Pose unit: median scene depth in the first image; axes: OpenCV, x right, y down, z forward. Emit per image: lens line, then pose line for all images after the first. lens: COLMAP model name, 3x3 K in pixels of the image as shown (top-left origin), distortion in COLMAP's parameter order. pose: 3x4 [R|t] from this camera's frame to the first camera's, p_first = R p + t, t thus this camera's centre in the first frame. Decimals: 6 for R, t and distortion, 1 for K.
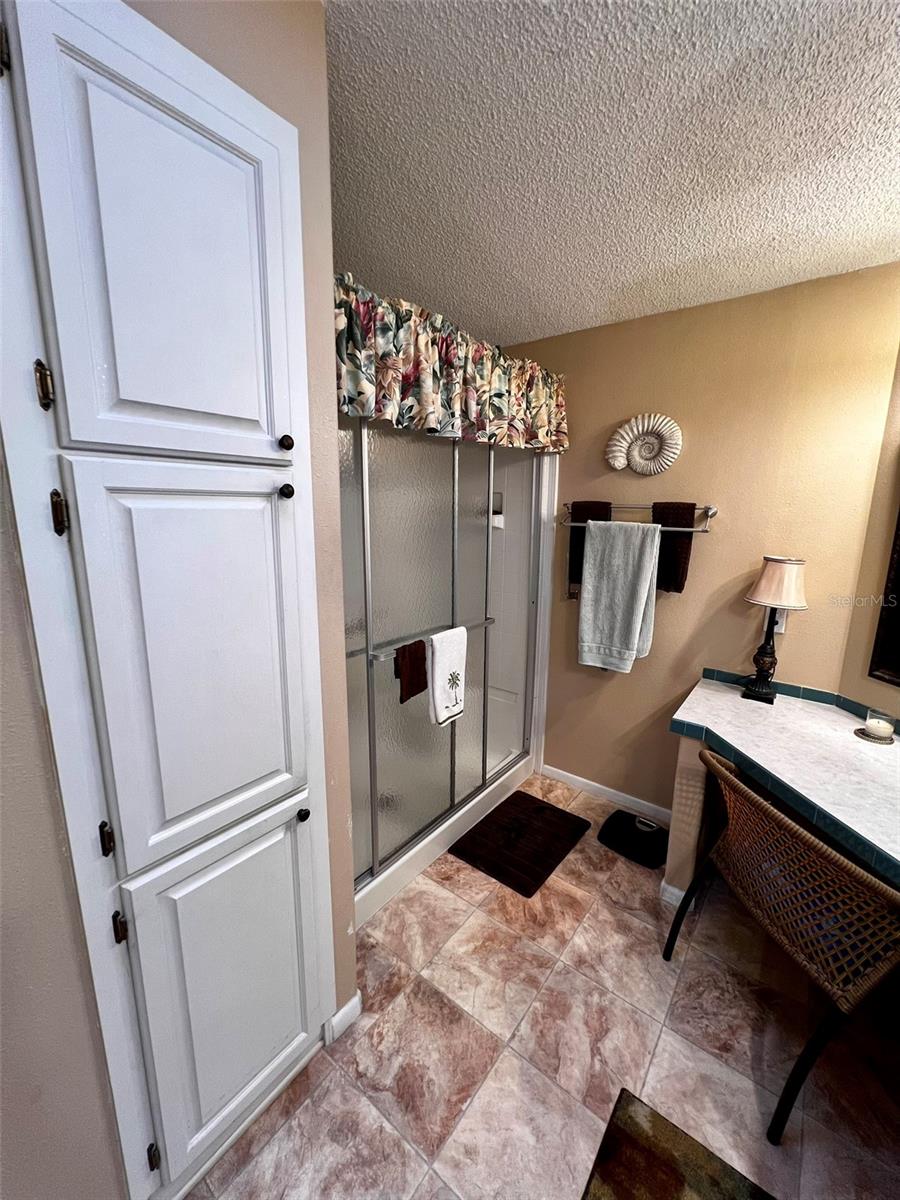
lens RADIAL K [[479.5, 0, 451.1], [0, 479.5, 602.8], [0, 0, 1]] dist [-0.001663, 0.000981]
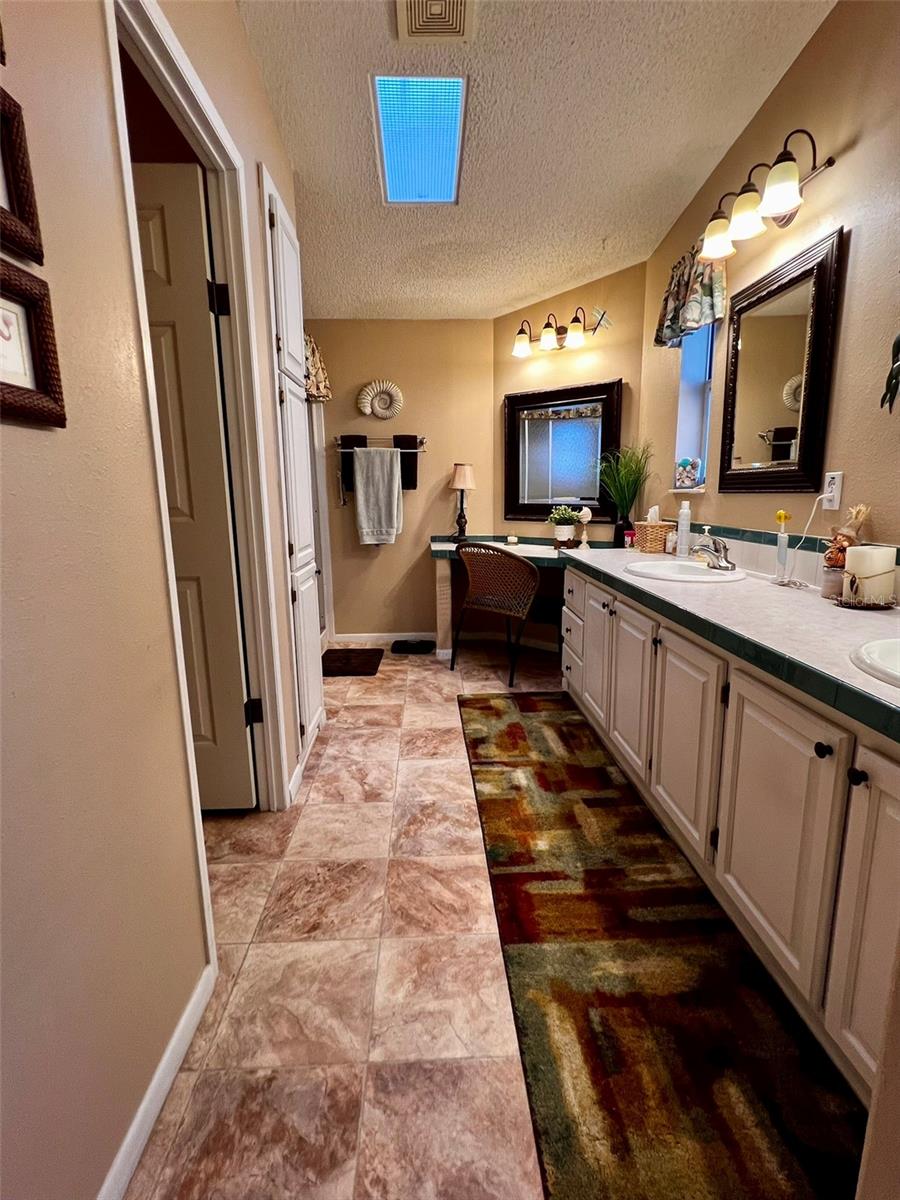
lens RADIAL K [[557.9, 0, 448.2], [0, 557.9, 601.3], [0, 0, 1]] dist [-0.005532, 0.001585]
pose [[0.766398, -0.150477, 0.624492, -0.777745], [0.148877, 0.987314, 0.055196, 0.300224], [-0.624876, 0.050671, 0.779078, -0.626292]]
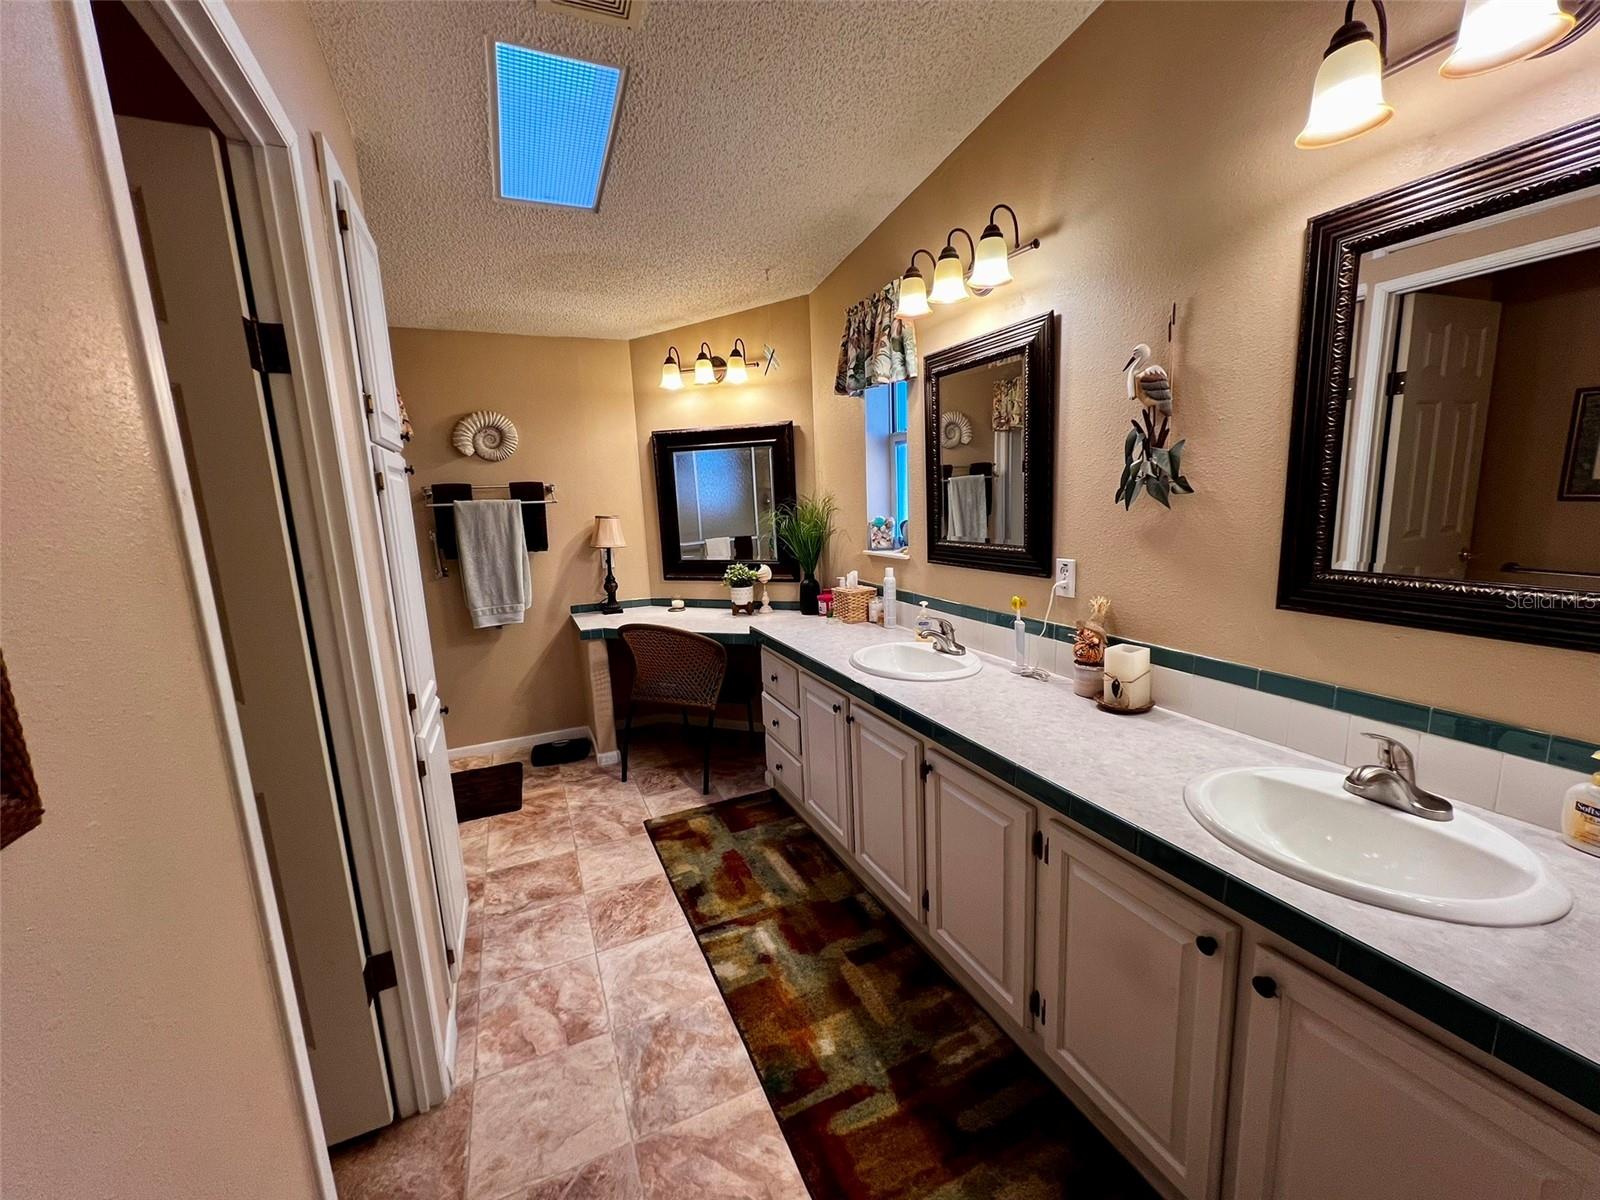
lens RADIAL K [[627.1, 0, 791.6], [0, 627.1, 605.2], [0, 0, 1]] dist [-0.002578, 0.000244]
pose [[0.474405, -0.190371, 0.859476, -0.762276], [0.219402, 0.971096, 0.093991, 0.119373], [-0.852527, 0.143981, 0.502461, -0.440306]]
